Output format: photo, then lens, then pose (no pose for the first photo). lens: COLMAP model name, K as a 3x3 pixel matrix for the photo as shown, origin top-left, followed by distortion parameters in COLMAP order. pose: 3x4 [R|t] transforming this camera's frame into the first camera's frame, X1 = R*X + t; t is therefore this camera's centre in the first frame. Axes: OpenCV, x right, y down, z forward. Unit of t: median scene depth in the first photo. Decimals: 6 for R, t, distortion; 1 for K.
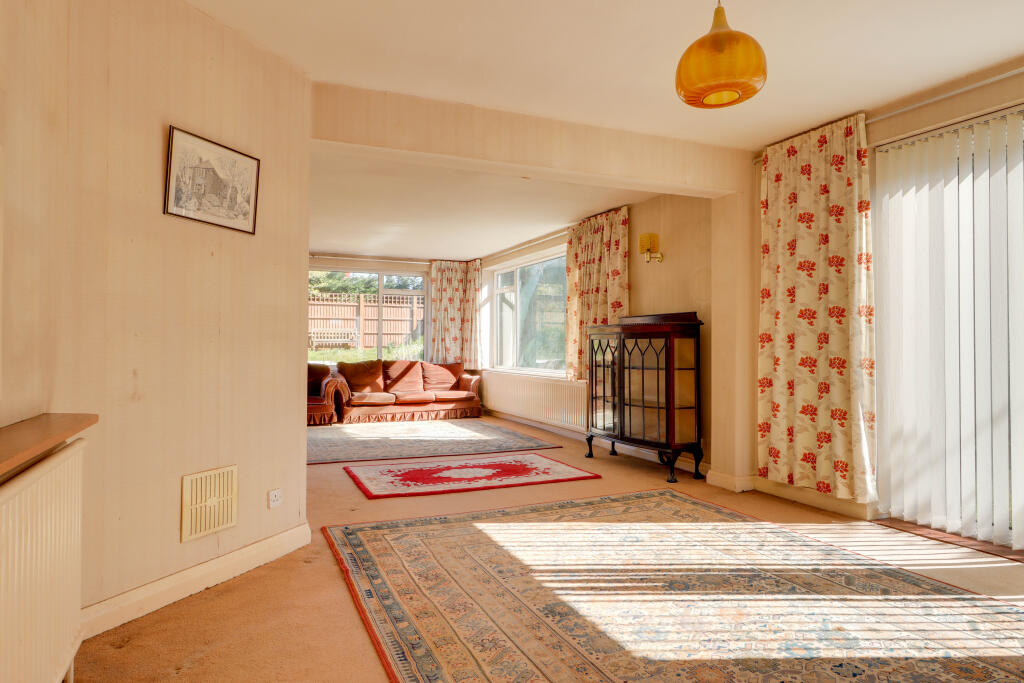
lens RADIAL K [[642.2, 0, 512.0], [0, 642.2, 341.5], [0, 0, 1]] dist [0.000114, 0.000018]
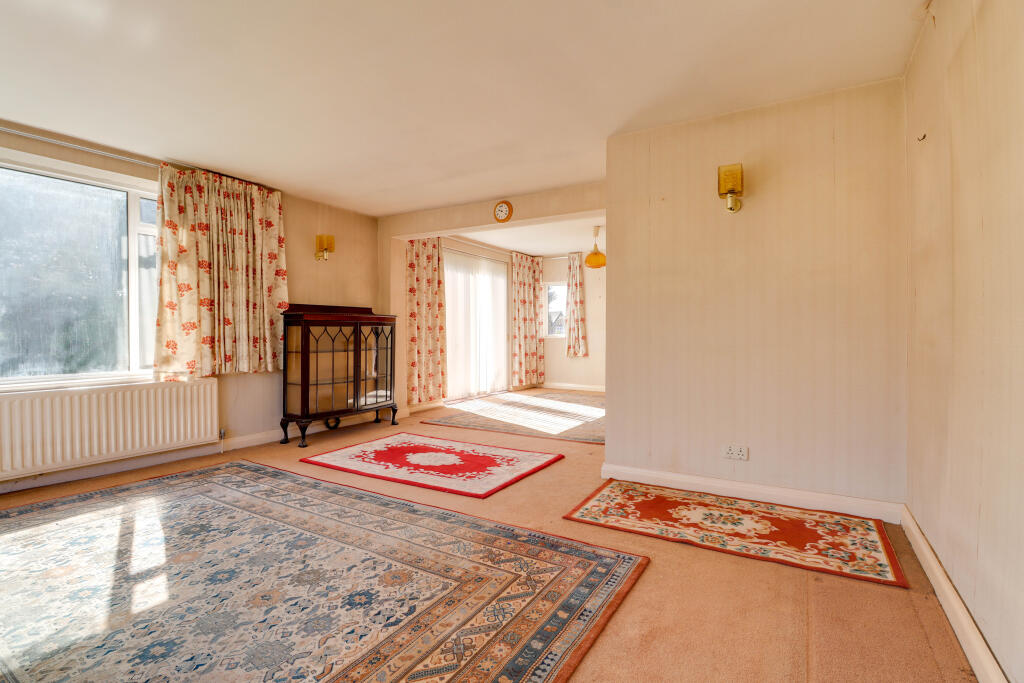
lens RADIAL K [[485.1, 0, 512.0], [0, 485.1, 341.5], [0, 0, 1]] dist [-0.000640, -0.000123]
pose [[-0.588540, -0.020673, 0.808204, -0.708073], [-0.002065, 0.999708, 0.024068, 0.001471], [-0.808466, 0.012496, -0.588411, 1.280808]]
